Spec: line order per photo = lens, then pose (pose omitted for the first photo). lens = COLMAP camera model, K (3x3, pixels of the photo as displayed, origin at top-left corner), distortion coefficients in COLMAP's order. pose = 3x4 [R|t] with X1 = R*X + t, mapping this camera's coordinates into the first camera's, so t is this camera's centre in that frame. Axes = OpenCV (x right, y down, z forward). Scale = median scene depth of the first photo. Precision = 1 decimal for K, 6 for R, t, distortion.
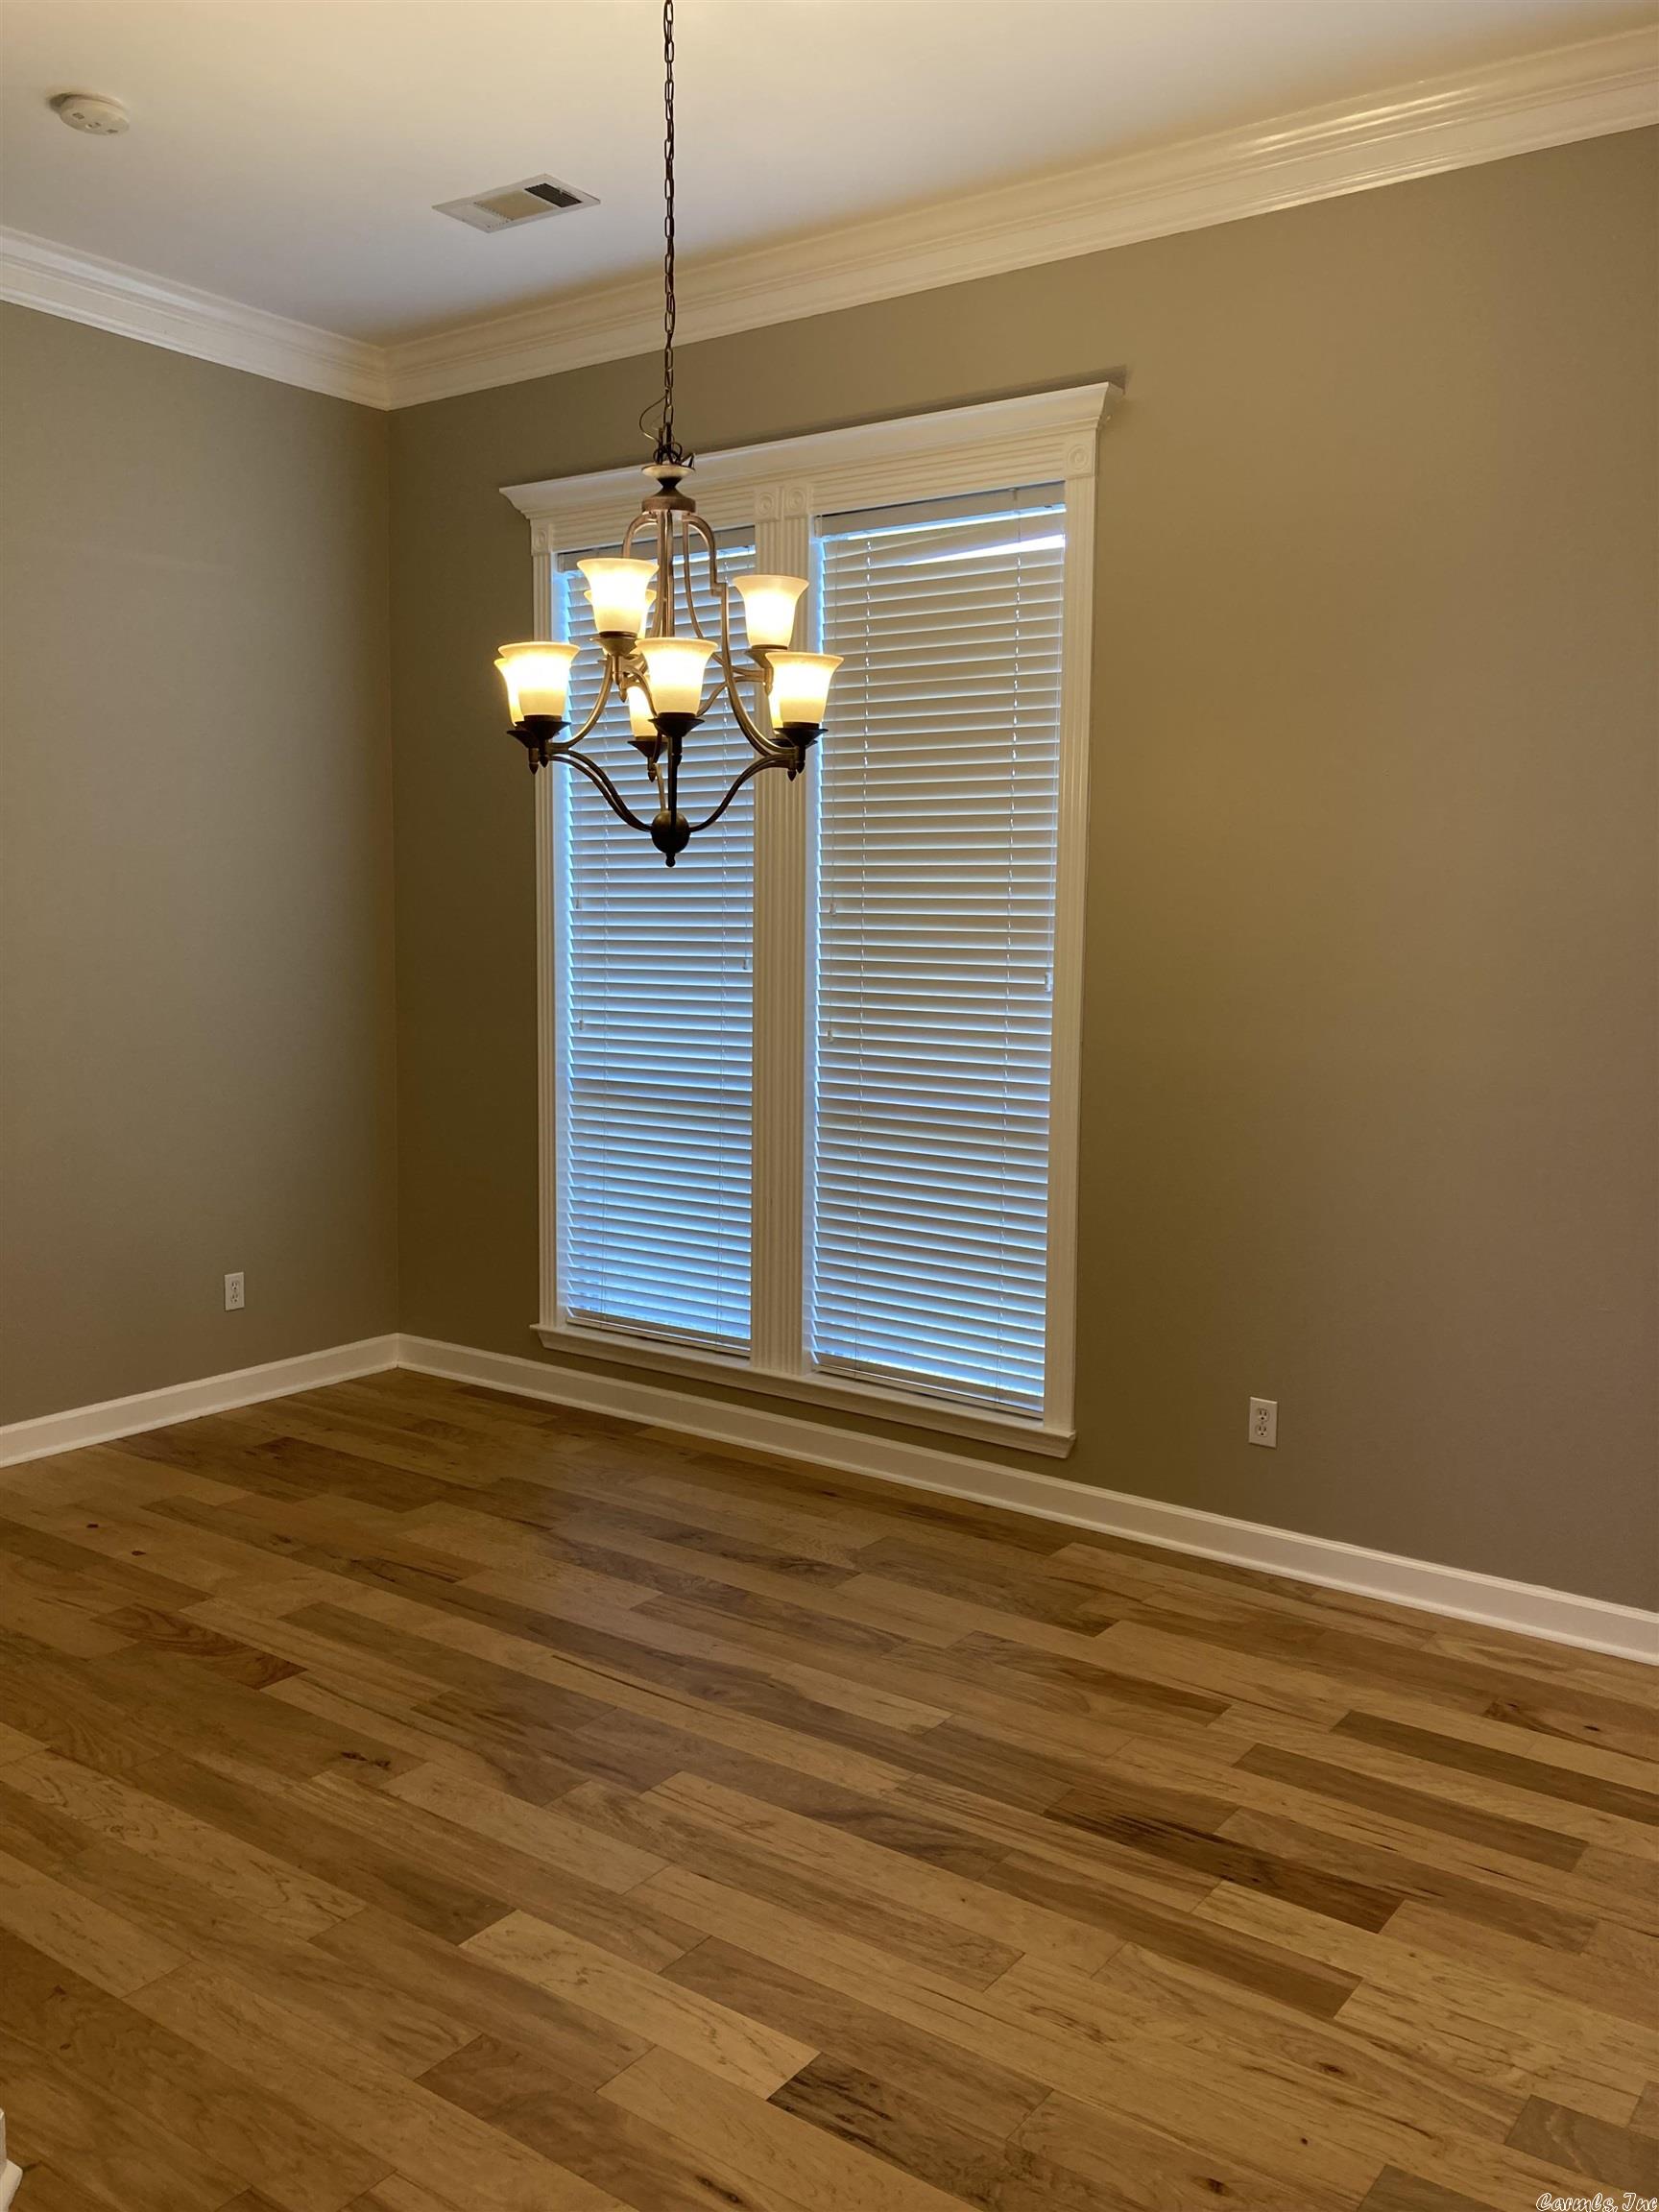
lens RADIAL K [[1809.7, 0, 908.2], [0, 1809.7, 1103.1], [0, 0, 1]] dist [0.014645, -0.003979]
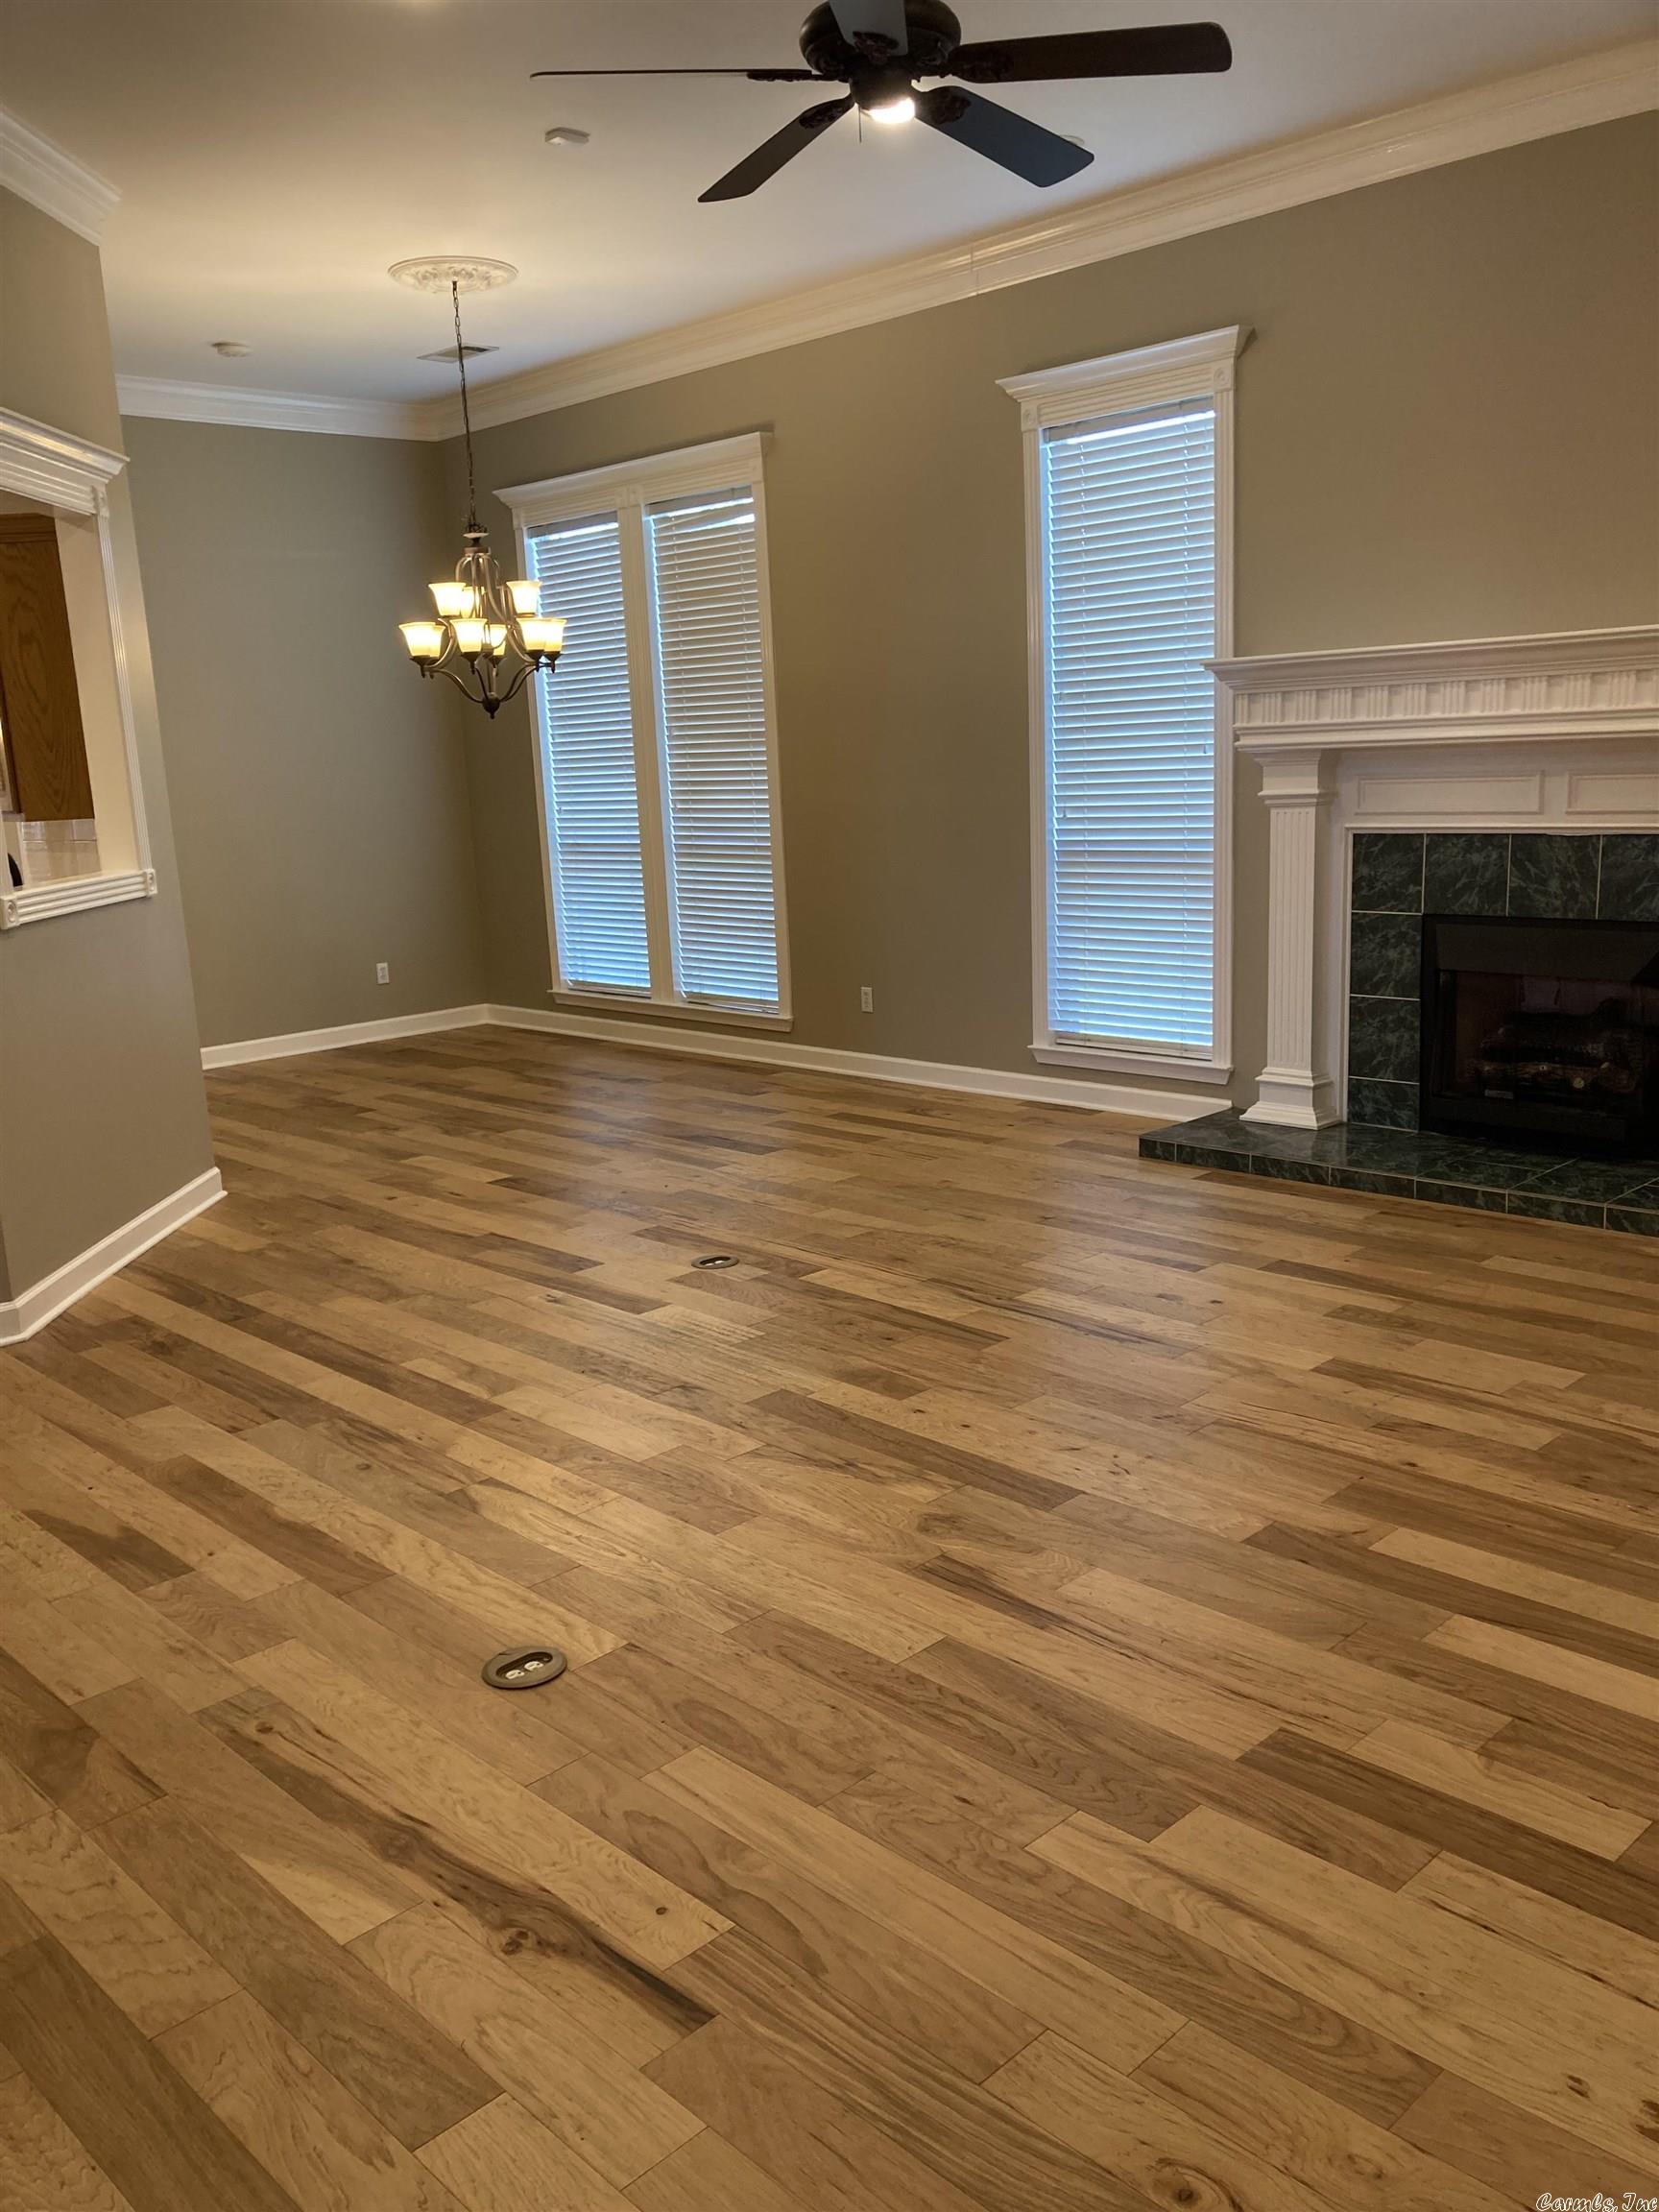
lens RADIAL K [[1728.7, 0, 829.5], [0, 1728.7, 1106.0], [0, 0, 1]] dist [0.024438, -0.002503]
pose [[0.981718, -0.020789, -0.189204, 0.431131], [0.040875, 0.993853, 0.102886, 0.088147], [0.185902, -0.108739, 0.976533, -0.667983]]
